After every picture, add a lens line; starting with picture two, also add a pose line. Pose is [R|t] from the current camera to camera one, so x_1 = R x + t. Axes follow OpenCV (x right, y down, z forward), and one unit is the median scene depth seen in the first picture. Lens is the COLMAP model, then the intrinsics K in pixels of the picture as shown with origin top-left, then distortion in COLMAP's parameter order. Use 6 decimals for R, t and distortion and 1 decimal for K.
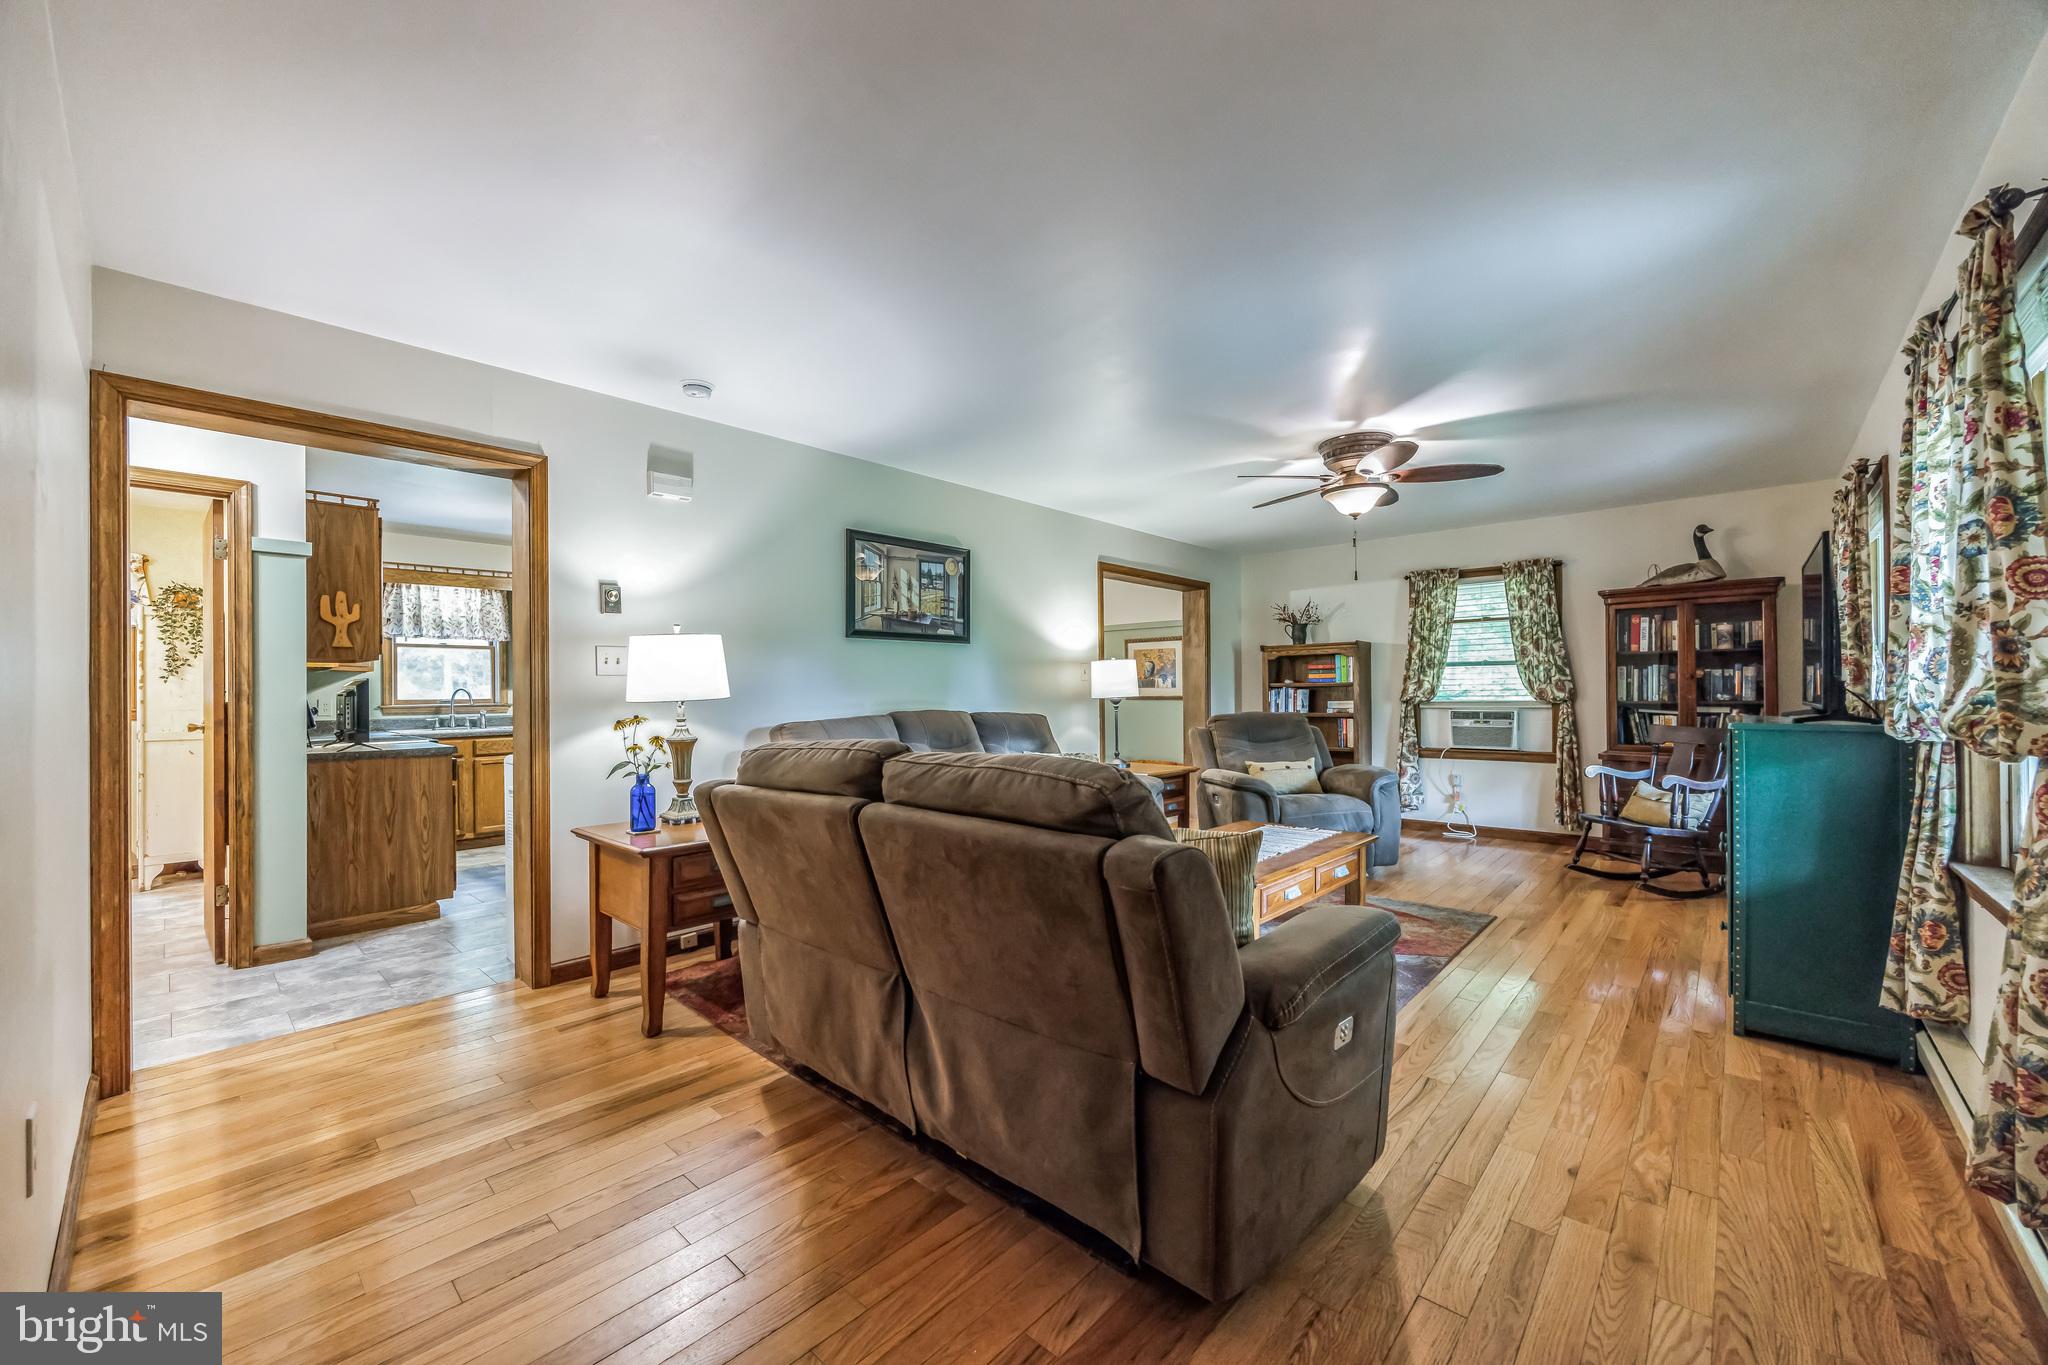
lens RADIAL K [[788.0, 0, 1014.7], [0, 788.0, 691.8], [0, 0, 1]] dist [-0.000178, -0.000007]
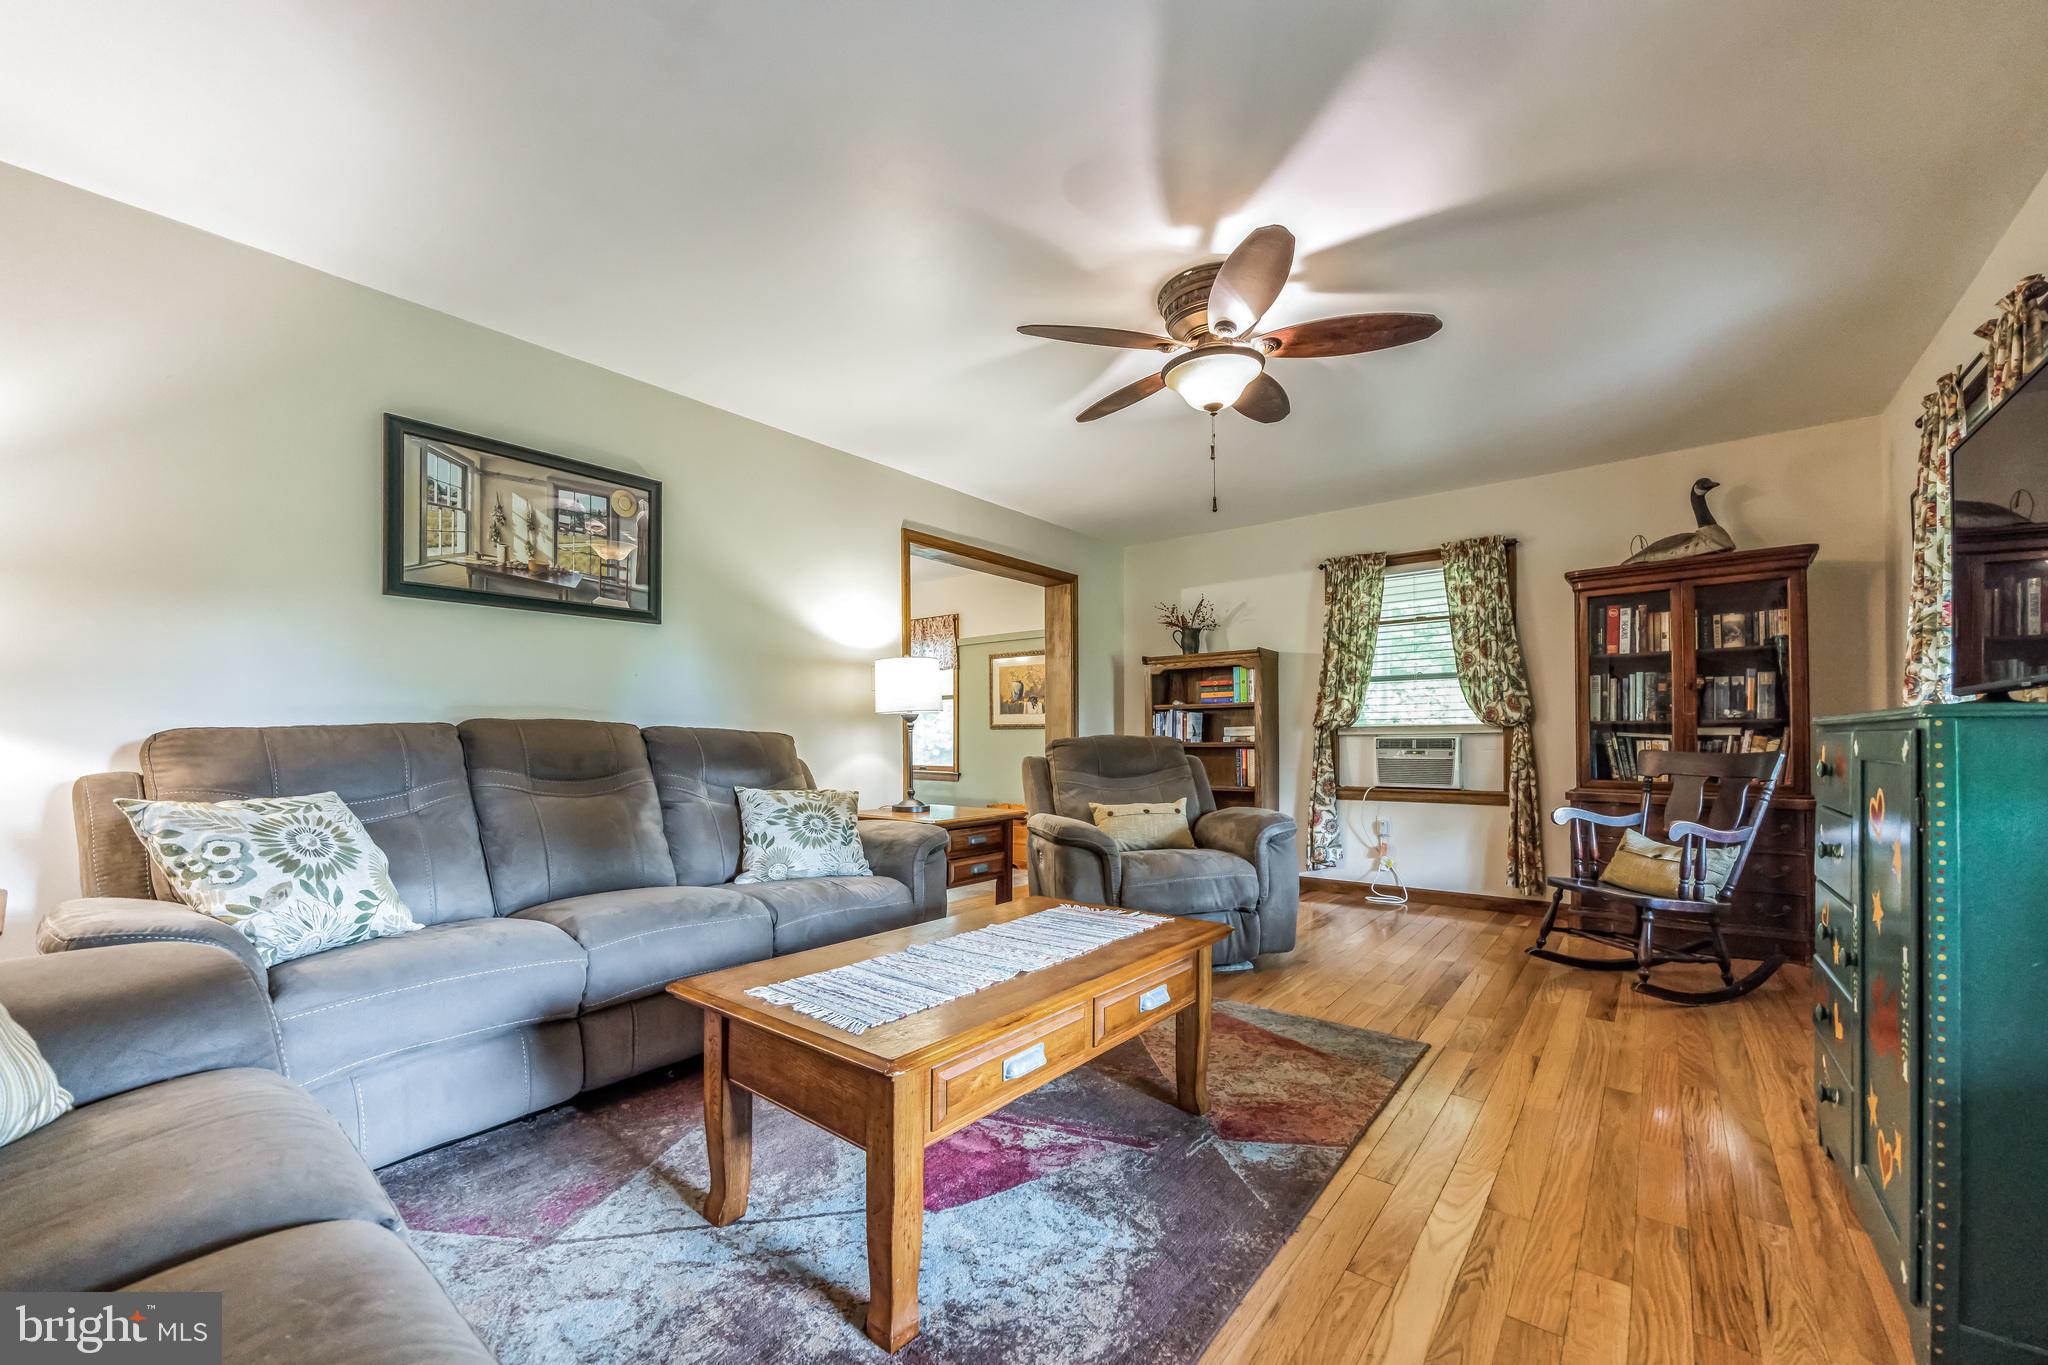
lens RADIAL K [[804.6, 0, 1011.5], [0, 804.6, 733.2], [0, 0, 1]] dist [-0.000030, 0.000147]
pose [[0.998039, 0.004245, 0.062449, 0.179514], [-0.003890, 0.999976, -0.005810, 0.030459], [-0.062472, 0.005556, 0.998031, 0.286573]]
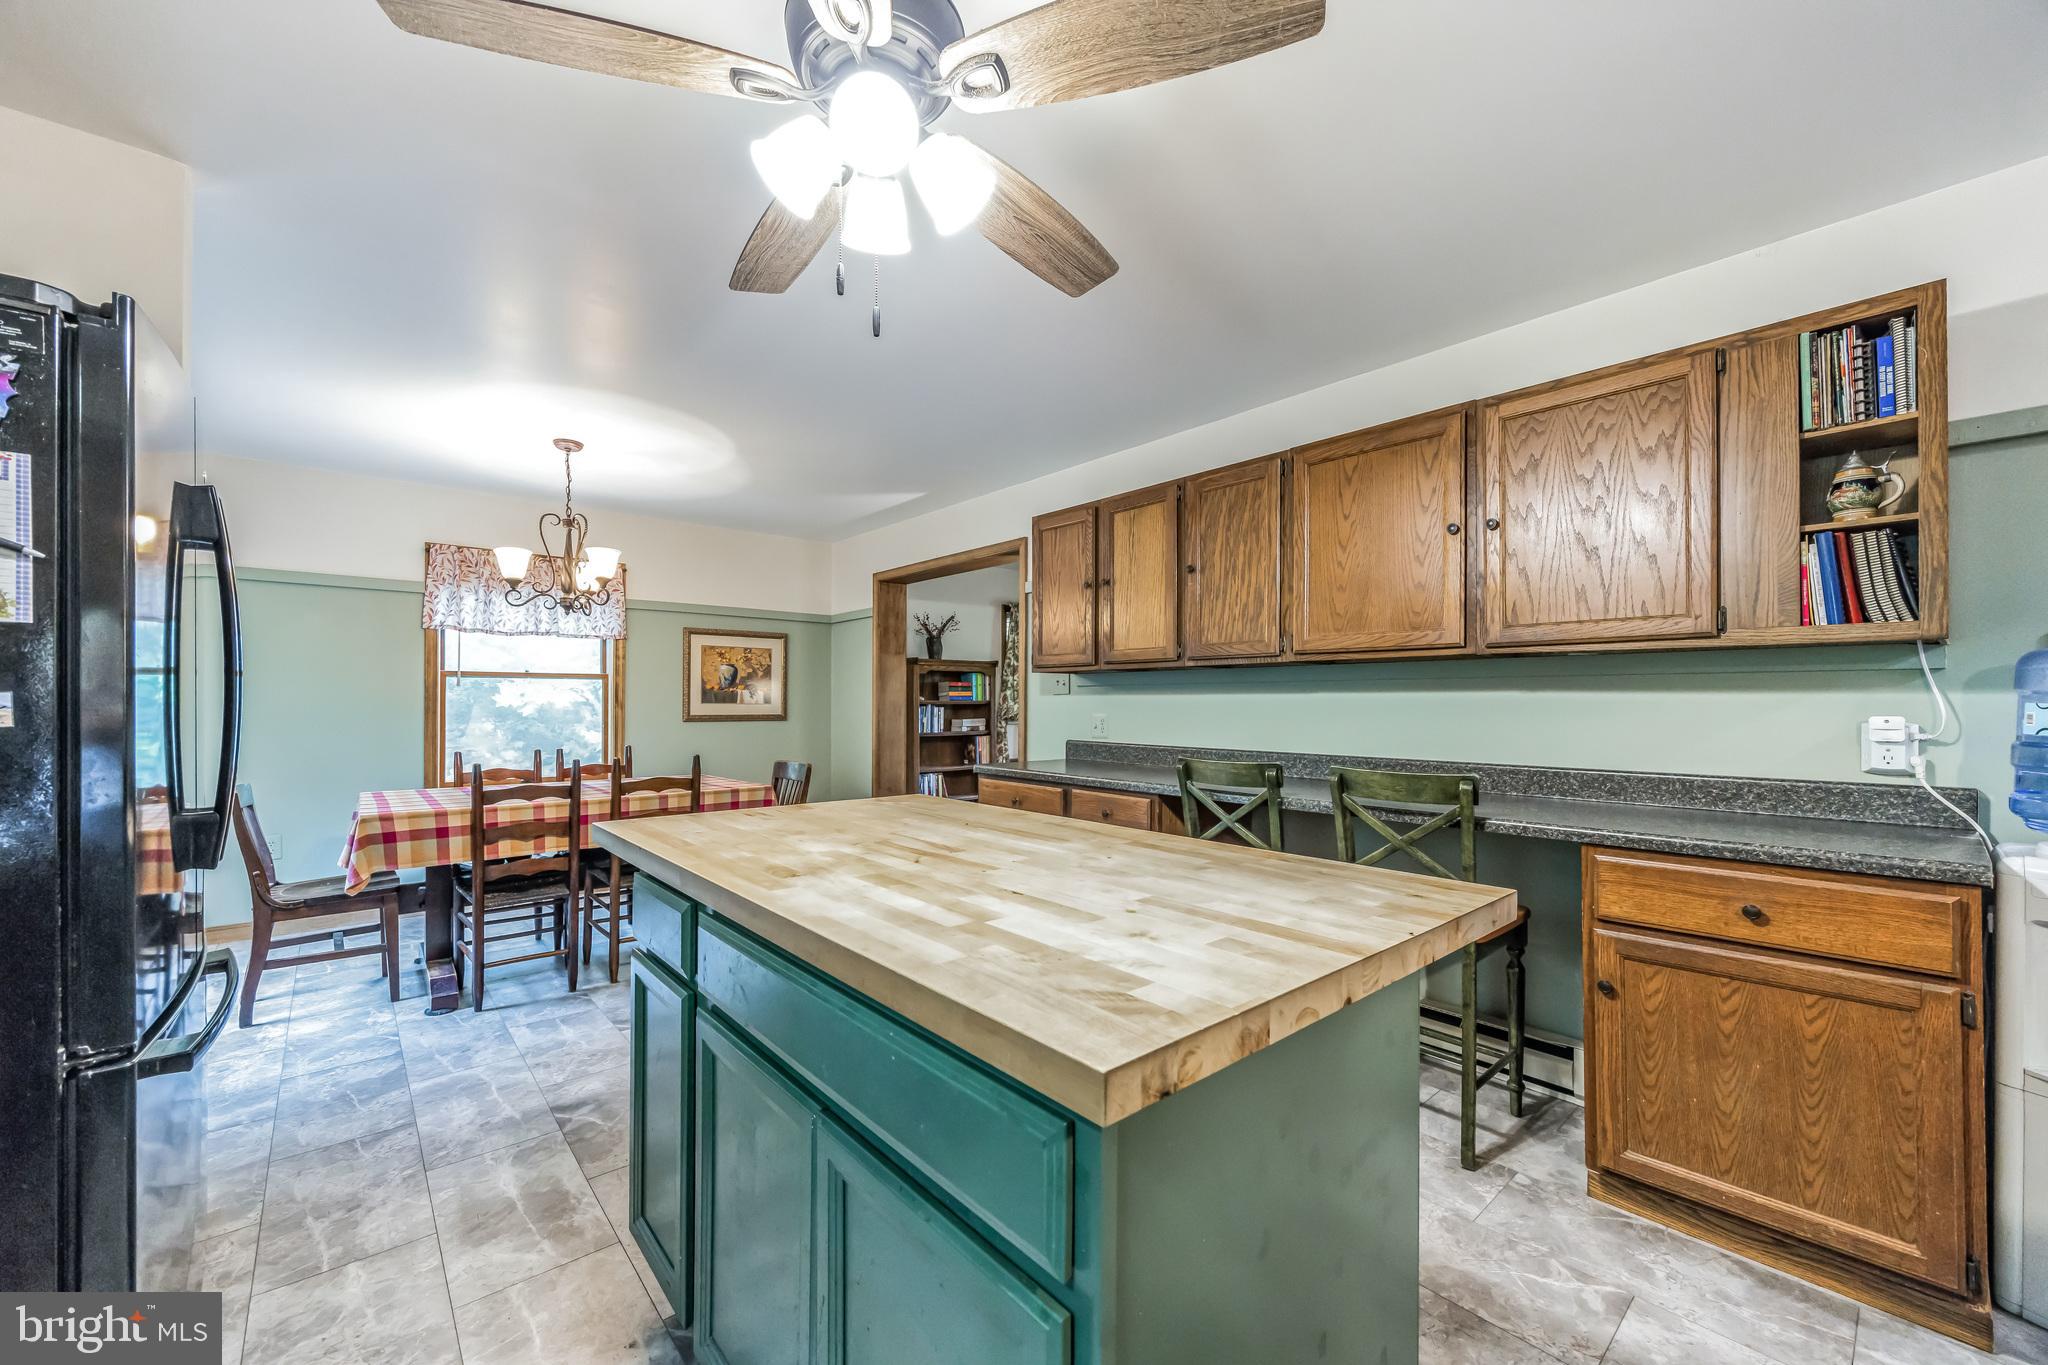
lens RADIAL K [[793.1, 0, 1022.4], [0, 793.1, 699.0], [0, 0, 1]] dist [-0.003238, -0.000110]
pose [[0.108888, 0.009894, 0.994005, -0.762944], [-0.004864, 0.999944, -0.009420, -0.005646], [-0.994042, -0.003809, 0.108930, 1.060149]]
